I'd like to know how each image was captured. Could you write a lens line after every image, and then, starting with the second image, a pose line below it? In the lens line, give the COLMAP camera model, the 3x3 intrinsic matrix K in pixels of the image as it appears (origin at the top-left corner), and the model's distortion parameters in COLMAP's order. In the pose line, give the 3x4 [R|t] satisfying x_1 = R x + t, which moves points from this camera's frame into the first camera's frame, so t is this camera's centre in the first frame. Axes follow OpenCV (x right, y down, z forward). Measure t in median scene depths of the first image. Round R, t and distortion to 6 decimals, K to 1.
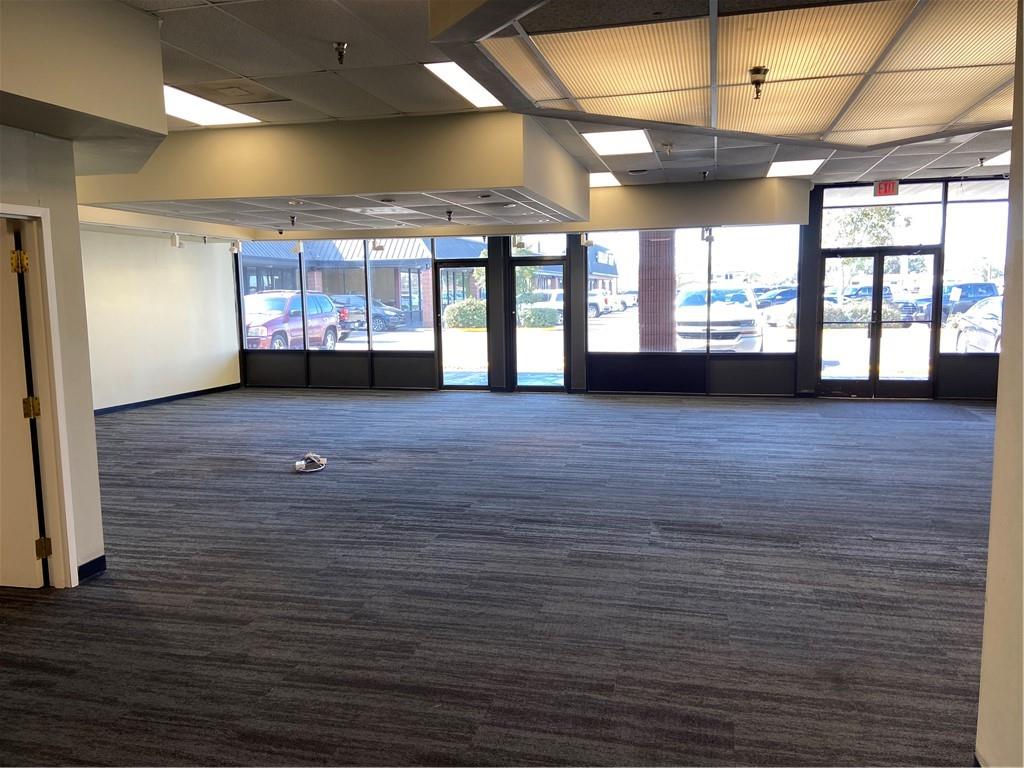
lens RADIAL K [[774.6, 0, 515.2], [0, 774.6, 386.1], [0, 0, 1]] dist [0.091836, -0.089981]
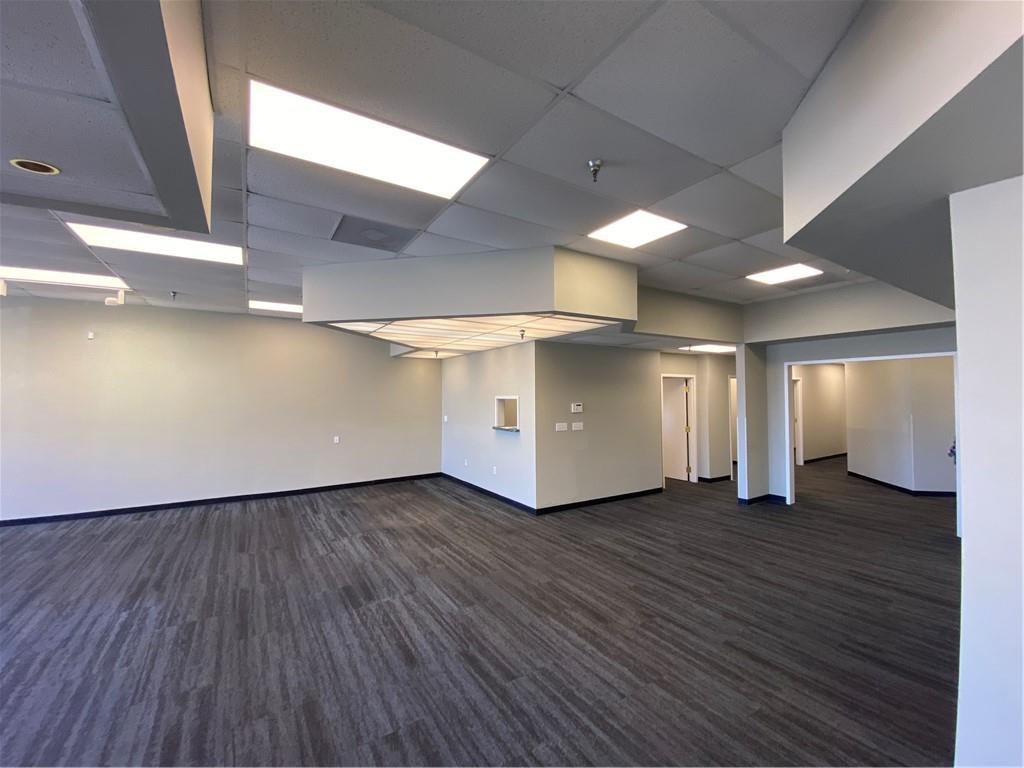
lens RADIAL K [[415.8, 0, 504.1], [0, 415.8, 383.5], [0, 0, 1]] dist [0.000892, -0.000615]
pose [[-0.715791, 0.033589, 0.697507, -0.493265], [0.099934, 0.993489, 0.054711, -0.198108], [-0.691127, 0.108866, -0.714487, 1.466629]]
